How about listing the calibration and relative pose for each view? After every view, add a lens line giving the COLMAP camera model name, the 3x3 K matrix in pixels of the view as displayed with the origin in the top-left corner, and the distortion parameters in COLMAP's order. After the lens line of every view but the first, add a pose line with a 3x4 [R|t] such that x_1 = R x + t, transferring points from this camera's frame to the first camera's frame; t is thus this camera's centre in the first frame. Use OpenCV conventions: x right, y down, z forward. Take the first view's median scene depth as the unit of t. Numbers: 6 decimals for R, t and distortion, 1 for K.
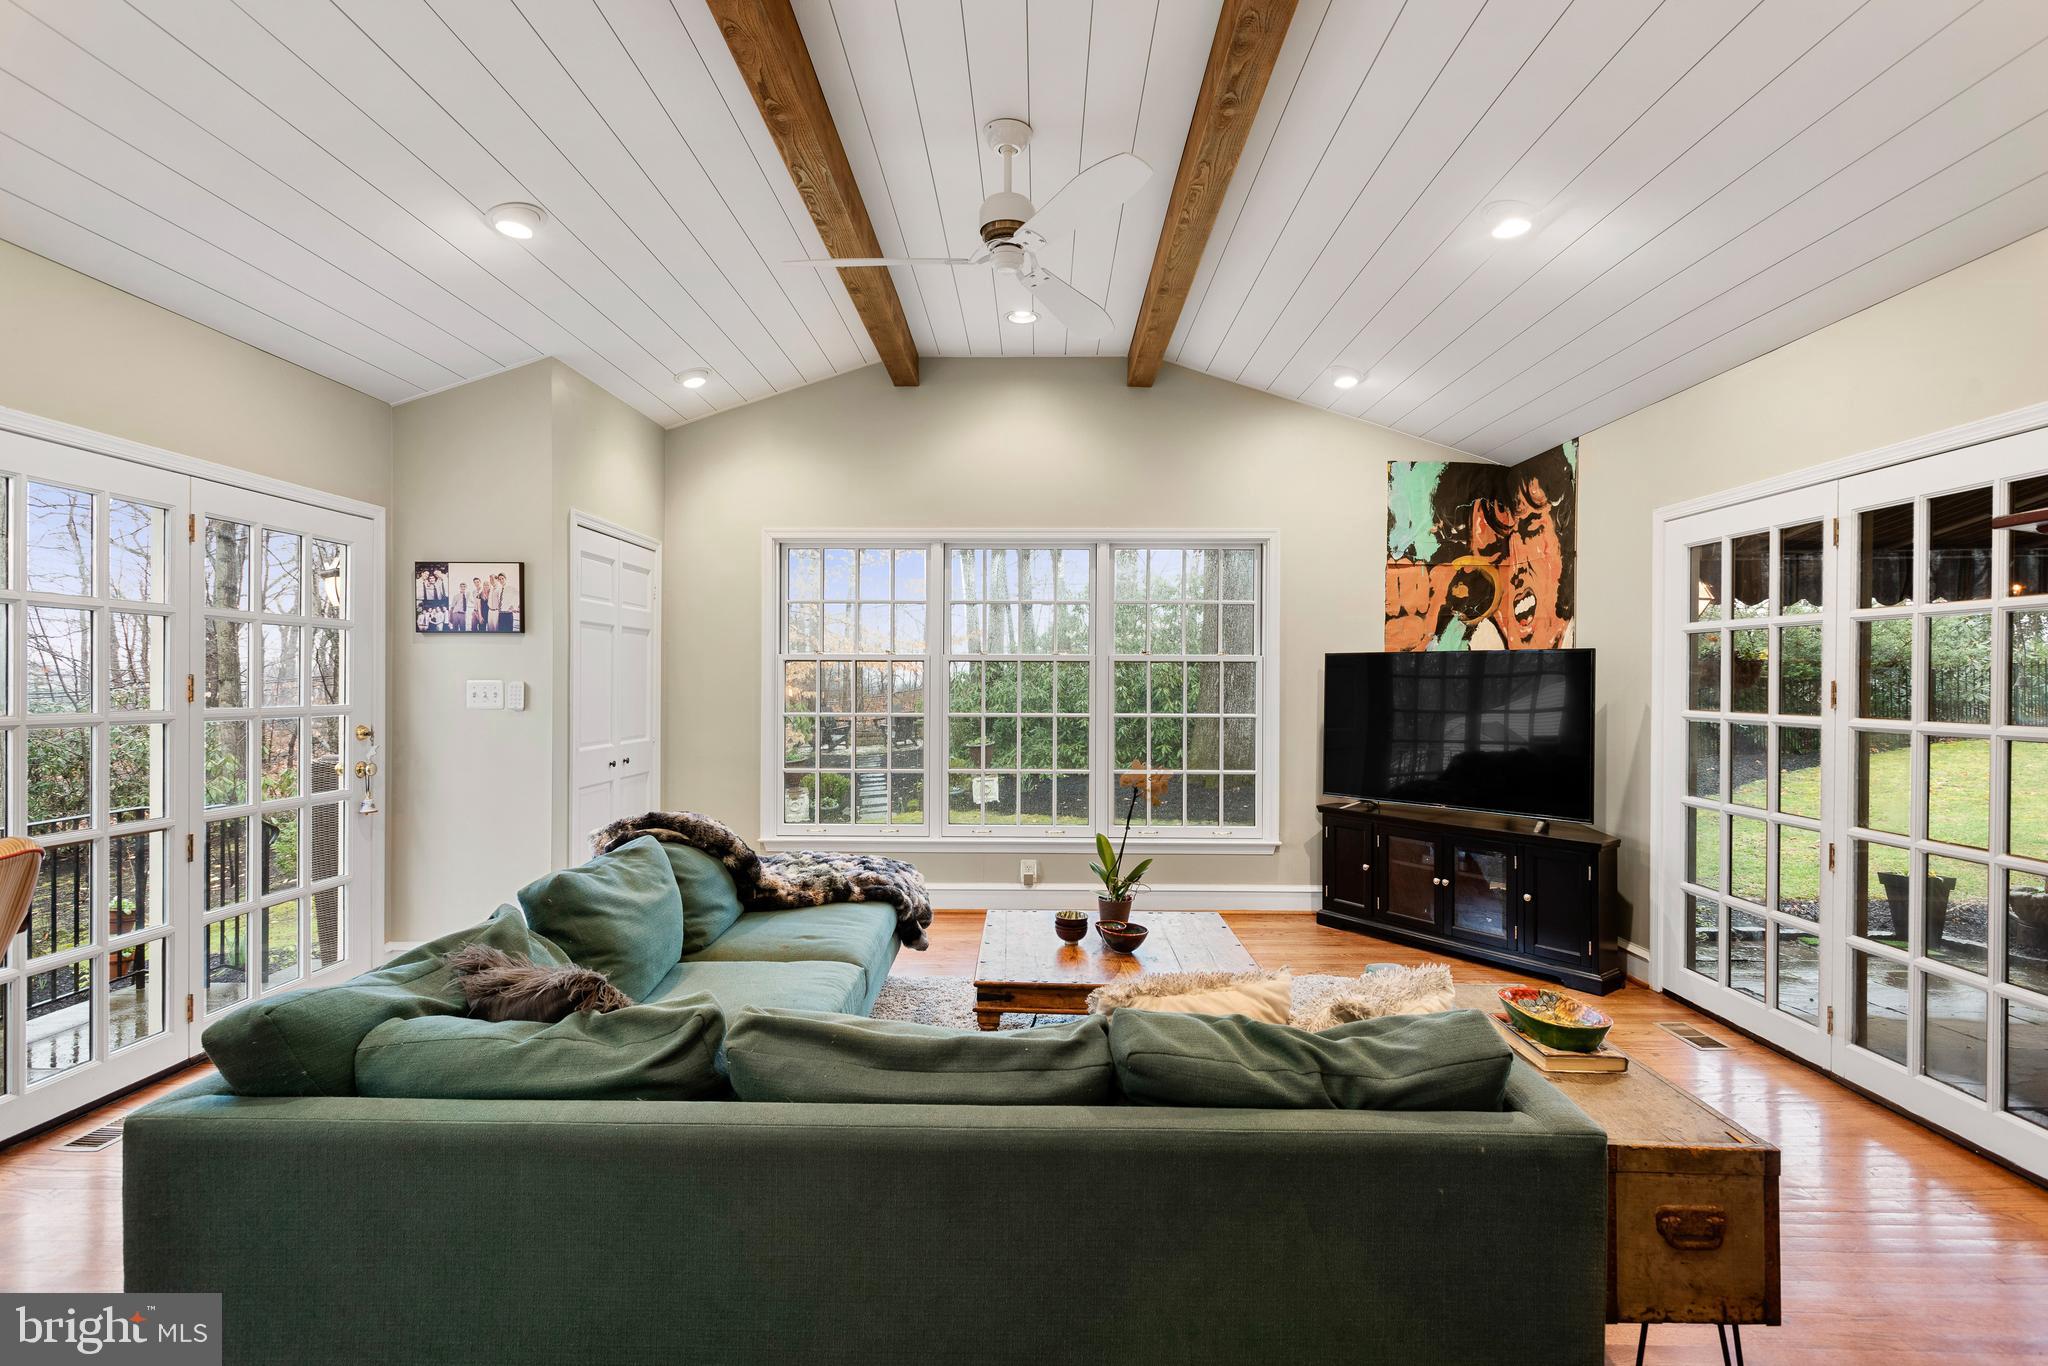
lens RADIAL K [[982.7, 0, 1023.8], [0, 982.7, 667.7], [0, 0, 1]] dist [0.032531, -0.016258]
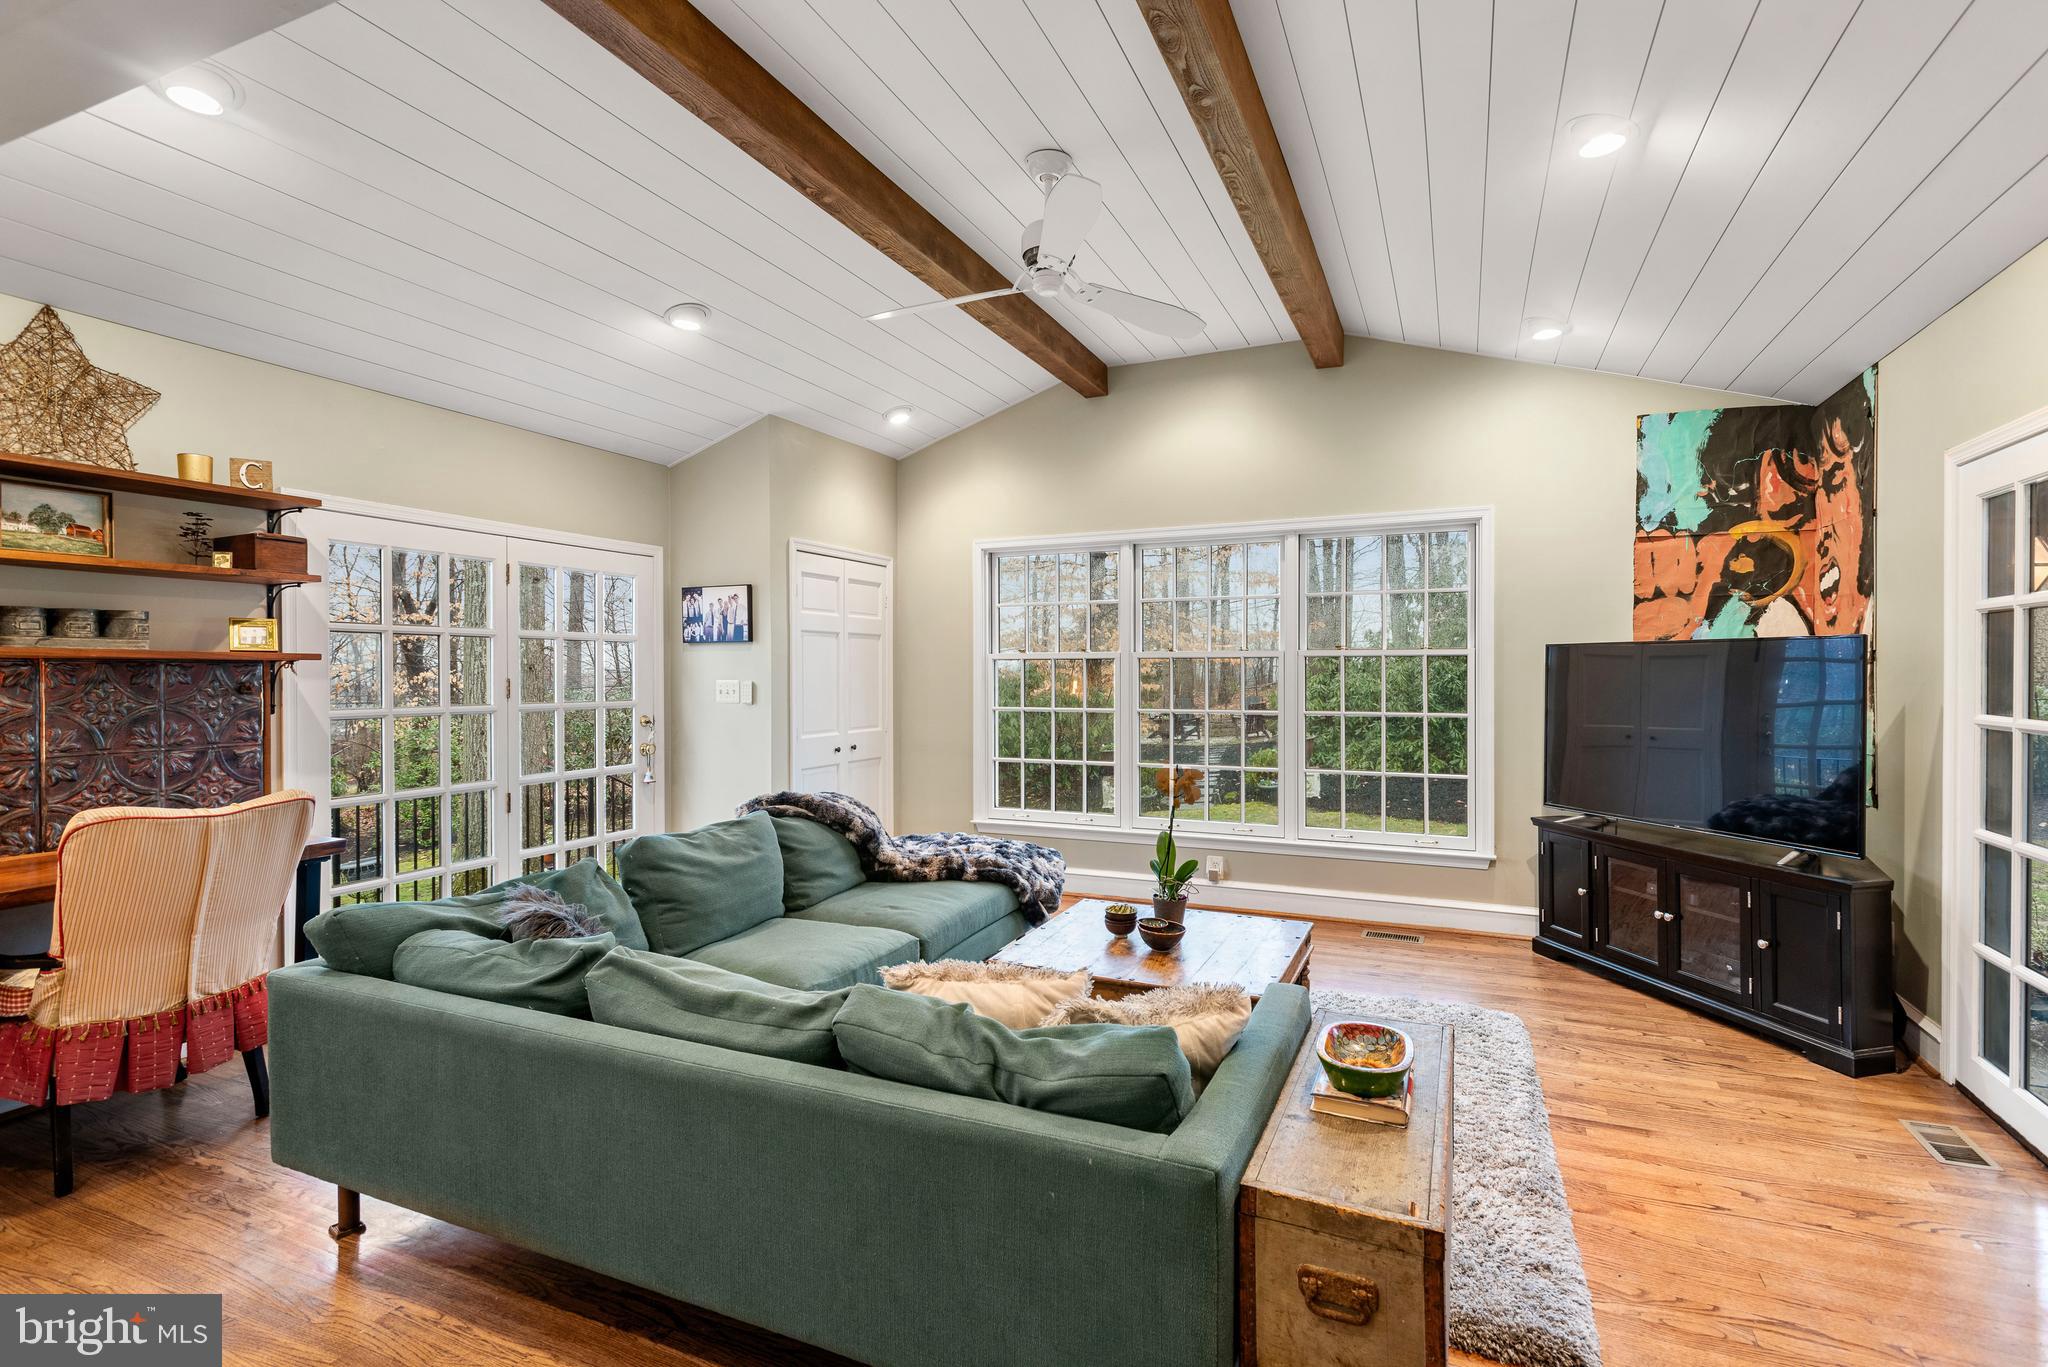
lens RADIAL K [[967.6, 0, 1023.7], [0, 967.6, 662.7], [0, 0, 1]] dist [0.020125, -0.000239]
pose [[0.917503, -0.010444, -0.397592, 0.230800], [0.012130, 0.999925, 0.001727, -0.005690], [0.397545, -0.006407, 0.917560, 0.022700]]
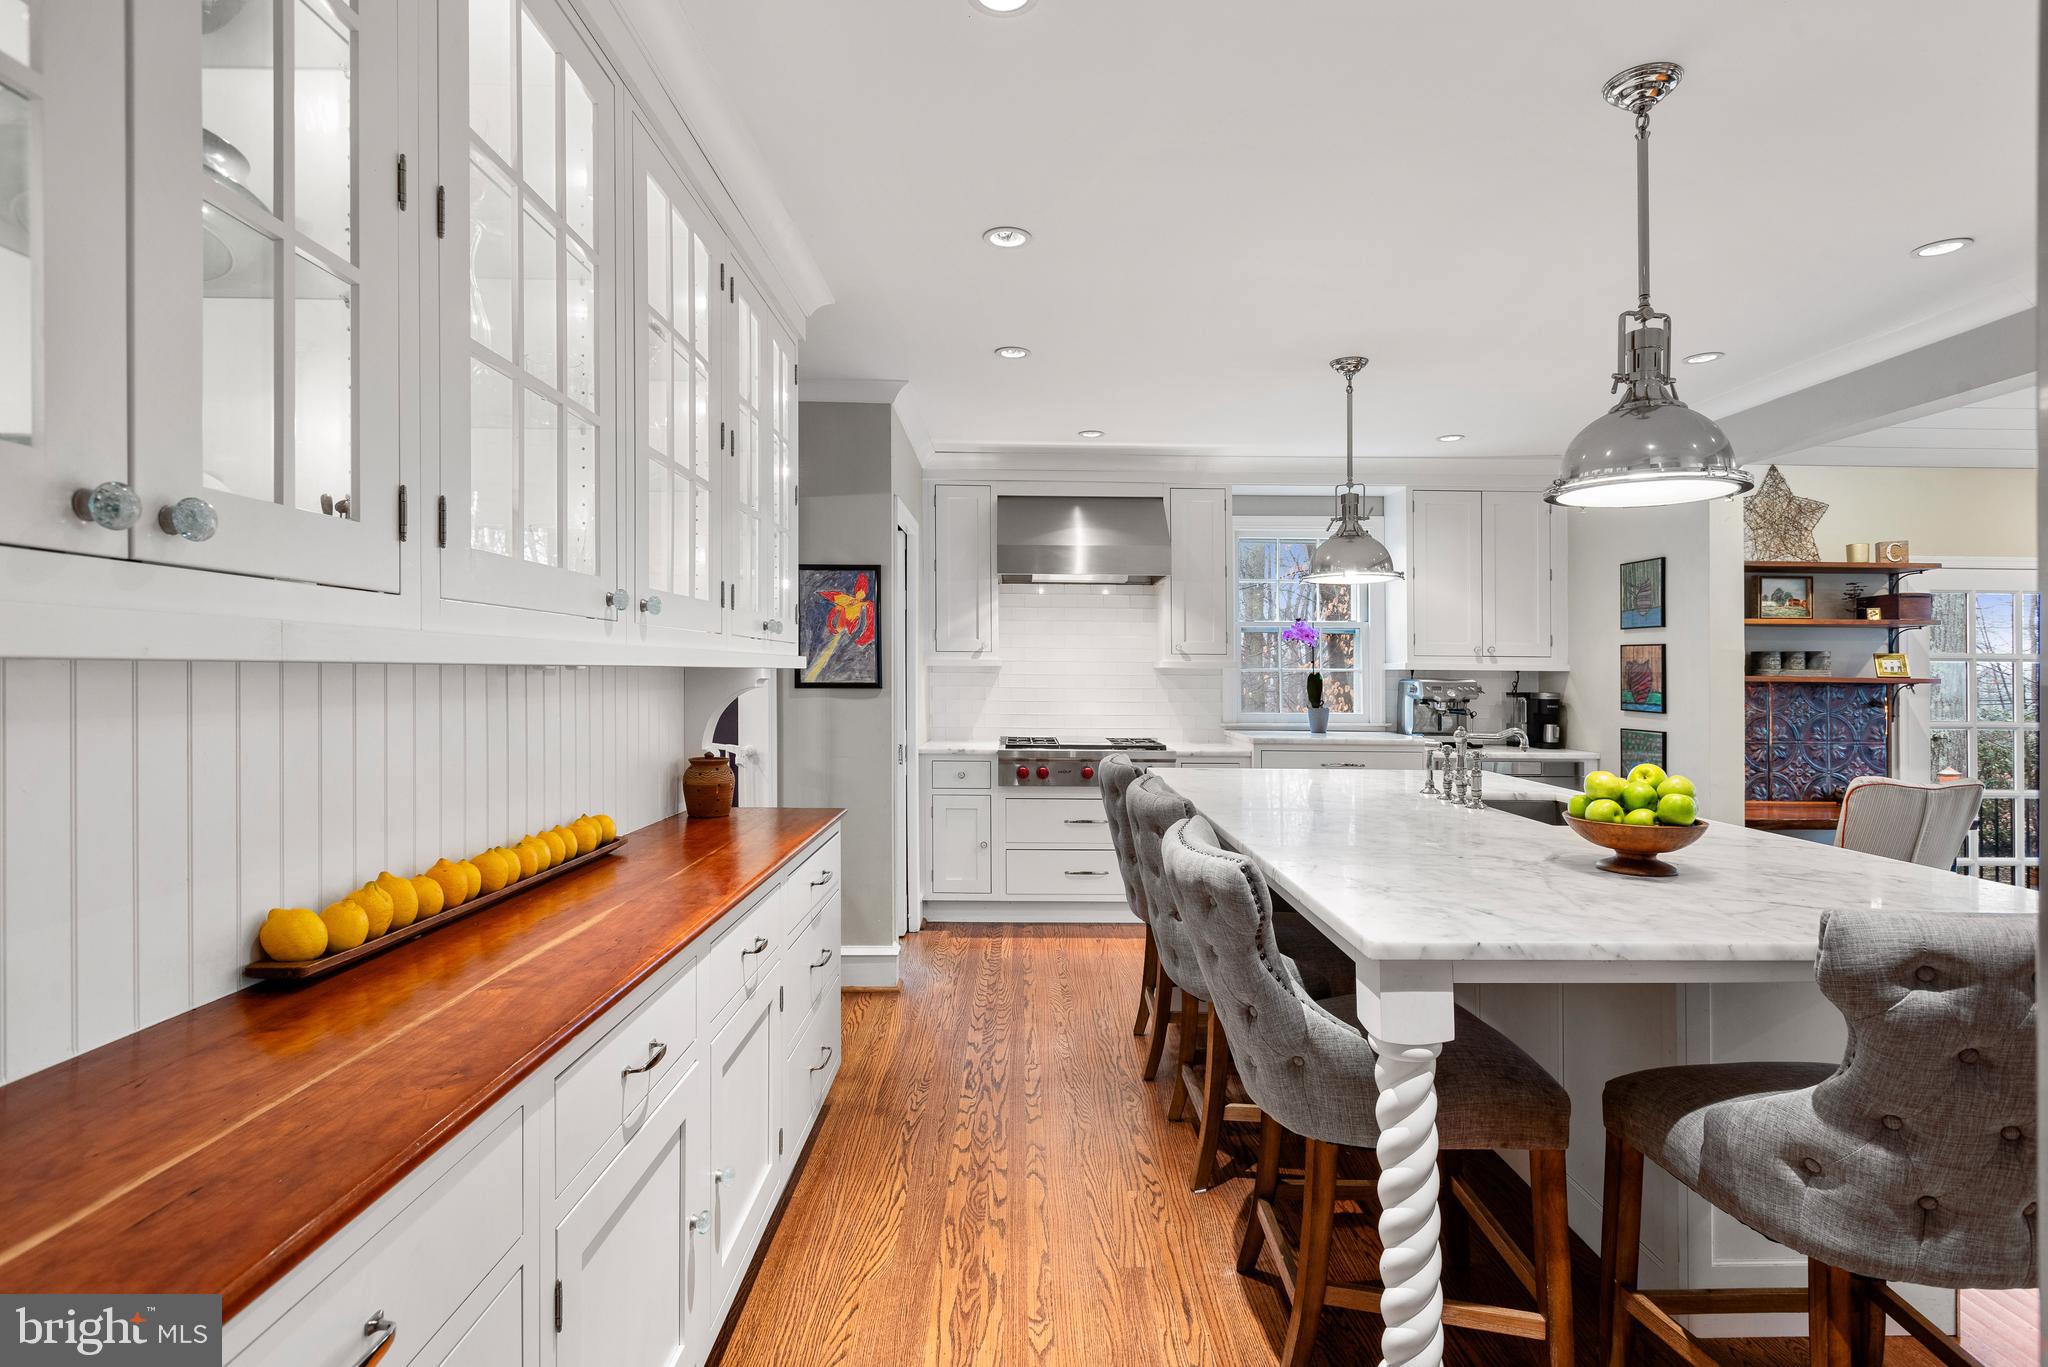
lens RADIAL K [[1028.9, 0, 1036.7], [0, 1028.9, 677.0], [0, 0, 1]] dist [0.009858, 0.000516]
pose [[0.037710, -0.001401, -0.999288, 0.437742], [0.004551, 0.999989, -0.001230, -0.020810], [0.999278, -0.004502, 0.037716, -0.415446]]
